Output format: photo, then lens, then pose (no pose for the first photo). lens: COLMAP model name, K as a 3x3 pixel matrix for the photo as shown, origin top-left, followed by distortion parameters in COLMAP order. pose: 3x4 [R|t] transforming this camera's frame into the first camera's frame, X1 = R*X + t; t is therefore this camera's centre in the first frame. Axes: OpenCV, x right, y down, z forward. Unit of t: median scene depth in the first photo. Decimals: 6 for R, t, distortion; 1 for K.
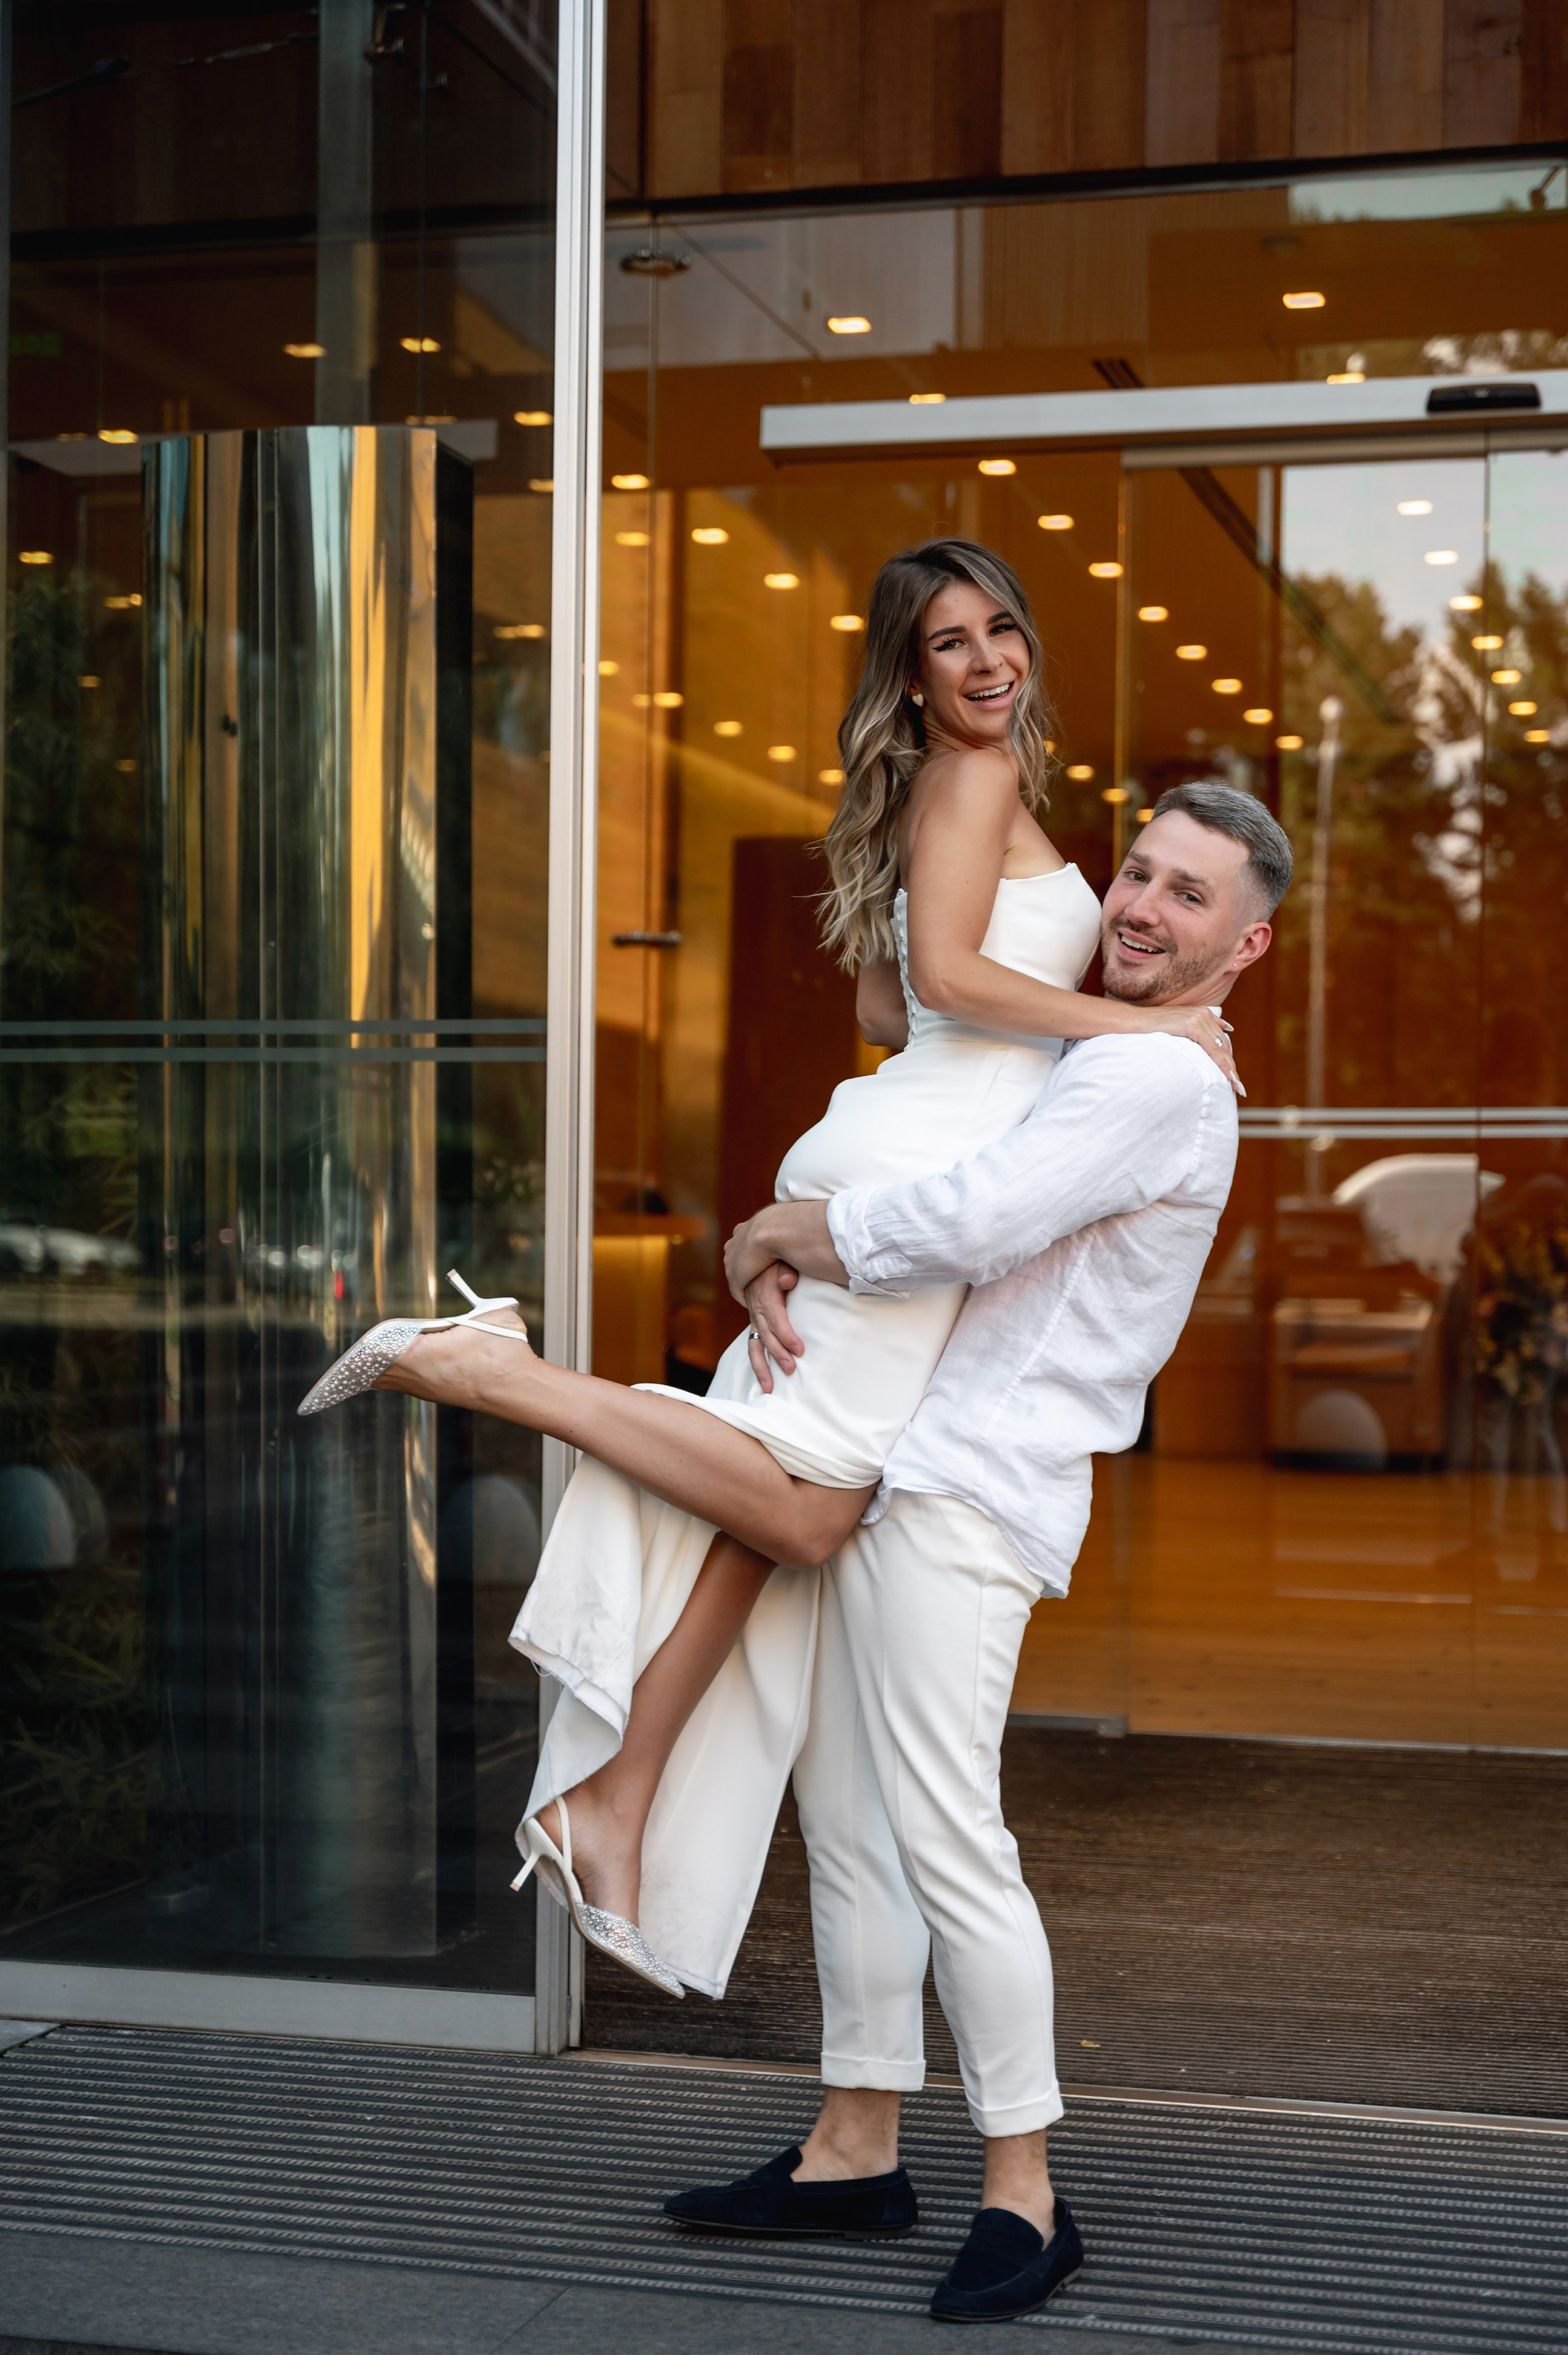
lens RADIAL K [[3935.7, 0, 784.0], [0, 3935.7, 1177.5], [0, 0, 1]] dist [0.041795, -0.059973]
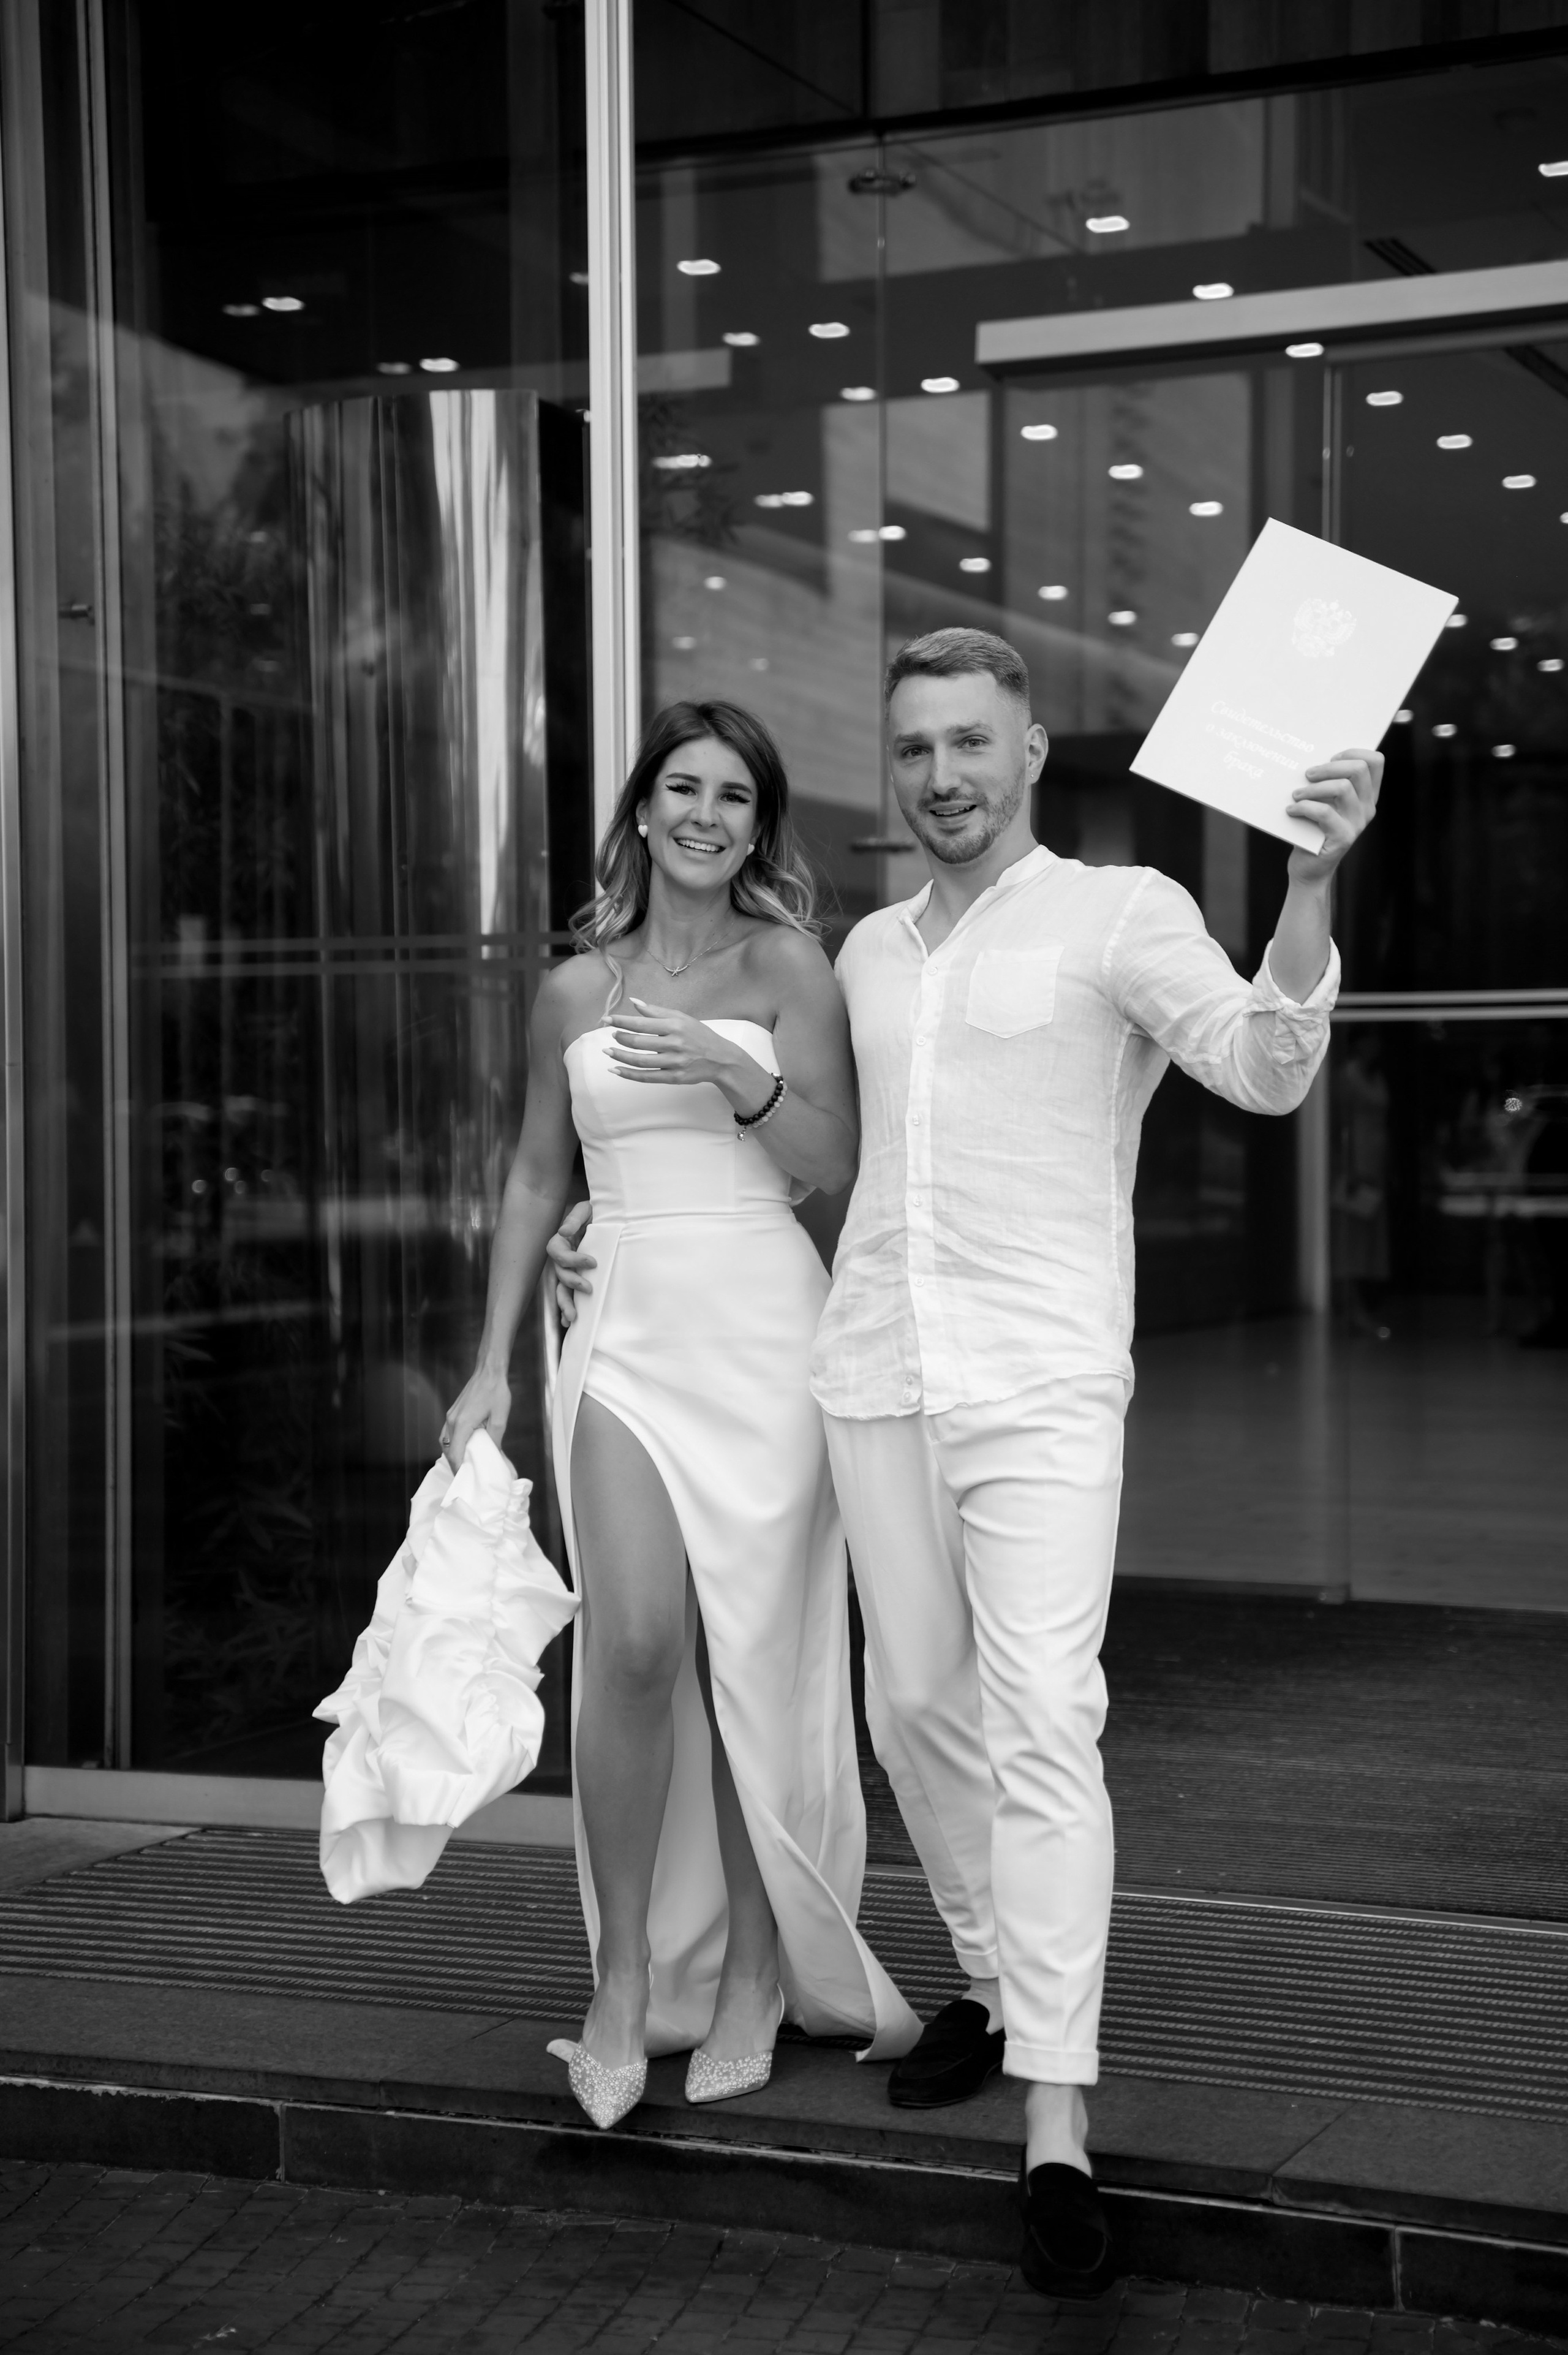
lens RADIAL K [[4180.8, 0, 784.0], [0, 4180.8, 1177.5], [0, 0, 1]] dist [0.313038, -0.052694]
pose [[0.987929, -0.016563, -0.154018, 0.151806], [0.020119, 0.999565, 0.021560, 0.004720], [0.153594, -0.024398, 0.987833, -0.149740]]
